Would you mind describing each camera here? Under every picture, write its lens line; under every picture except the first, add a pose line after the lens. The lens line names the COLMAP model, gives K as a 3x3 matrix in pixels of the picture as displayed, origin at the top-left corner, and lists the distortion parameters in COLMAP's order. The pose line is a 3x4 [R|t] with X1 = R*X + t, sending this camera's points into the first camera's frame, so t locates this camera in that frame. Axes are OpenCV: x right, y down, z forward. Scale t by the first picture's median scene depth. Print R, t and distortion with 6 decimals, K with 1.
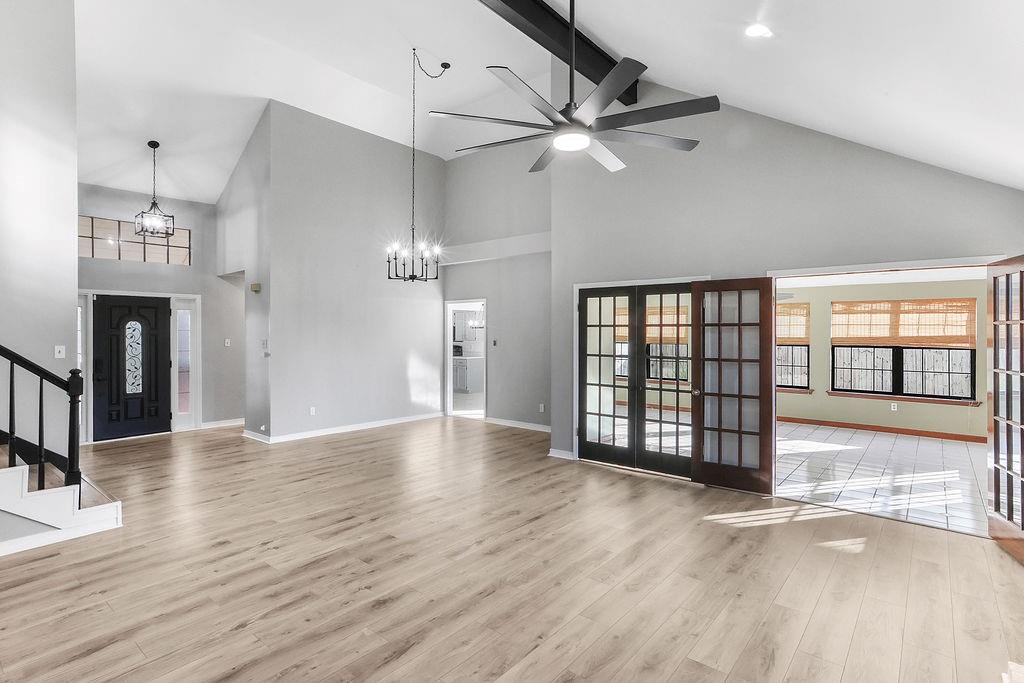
lens RADIAL K [[502.7, 0, 512.0], [0, 502.7, 341.5], [0, 0, 1]] dist [-0.038872, 0.028158]
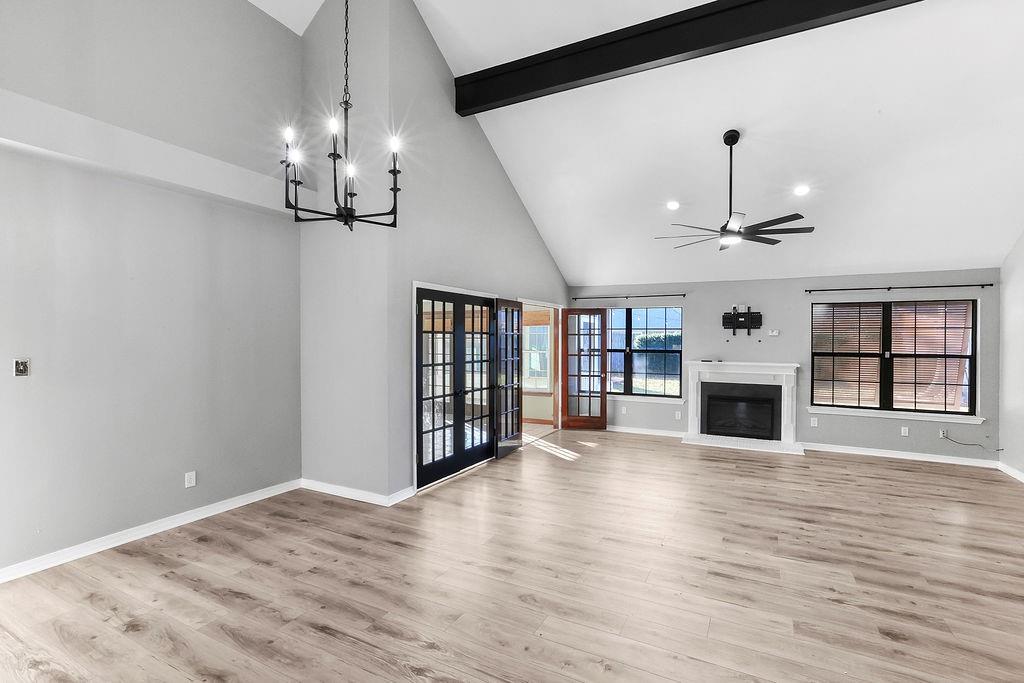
lens RADIAL K [[468.1, 0, 530.3], [0, 468.1, 342.8], [0, 0, 1]] dist [0.001089, 0.001154]
pose [[-0.233198, -0.012328, 0.972351, -1.064027], [0.015164, 0.999752, 0.016313, -0.037010], [-0.972311, 0.018548, -0.232953, 1.577348]]
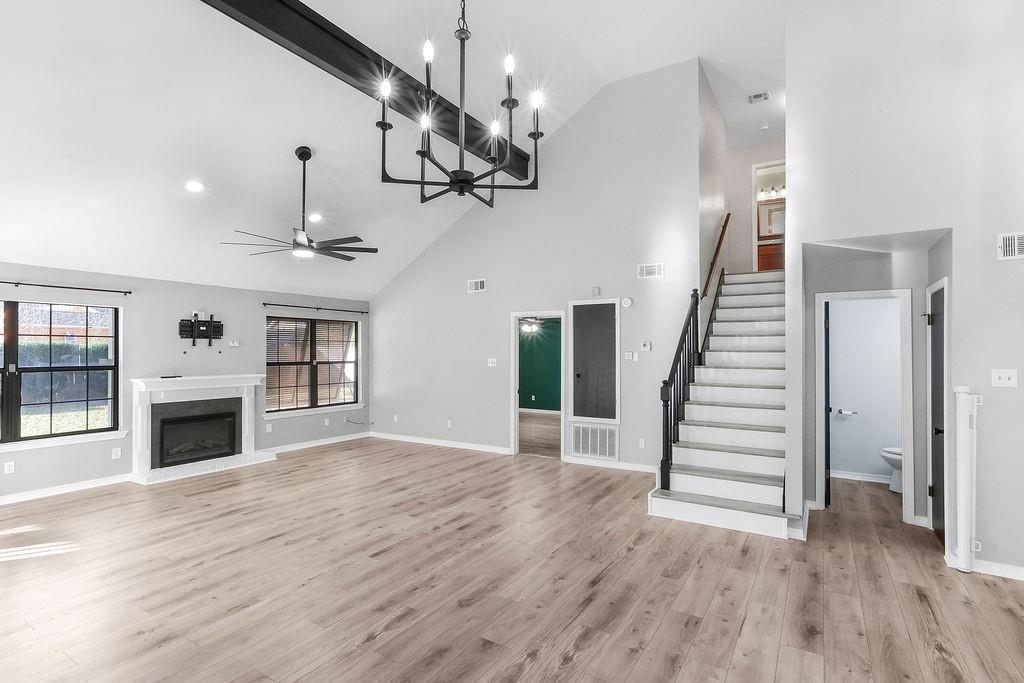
lens RADIAL K [[503.1, 0, 512.0], [0, 503.1, 341.5], [0, 0, 1]] dist [-0.001781, -0.000118]
pose [[-0.990981, -0.002829, -0.133969, -0.312450], [-0.003092, 0.999994, 0.001754, -0.045553], [0.133963, 0.002152, -0.990984, 2.231254]]
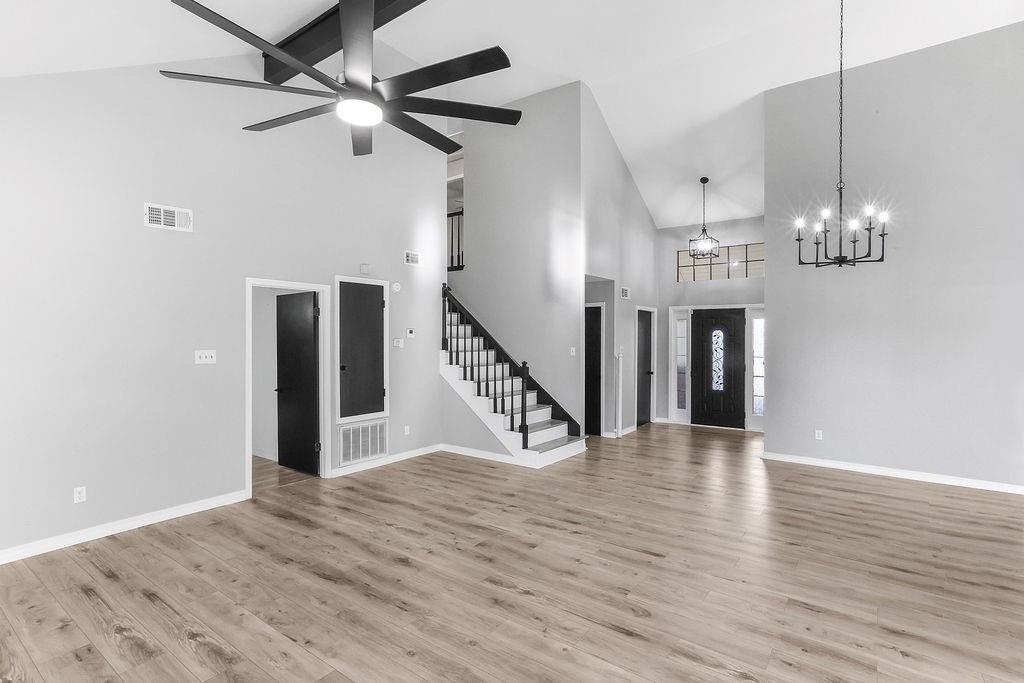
lens RADIAL K [[490.8, 0, 539.9], [0, 490.8, 338.6], [0, 0, 1]] dist [-0.007612, 0.001189]
pose [[0.096783, 0.003018, -0.995301, 0.711003], [-0.023880, 0.999715, 0.000710, -0.020394], [0.995019, 0.023700, 0.096827, 0.889666]]
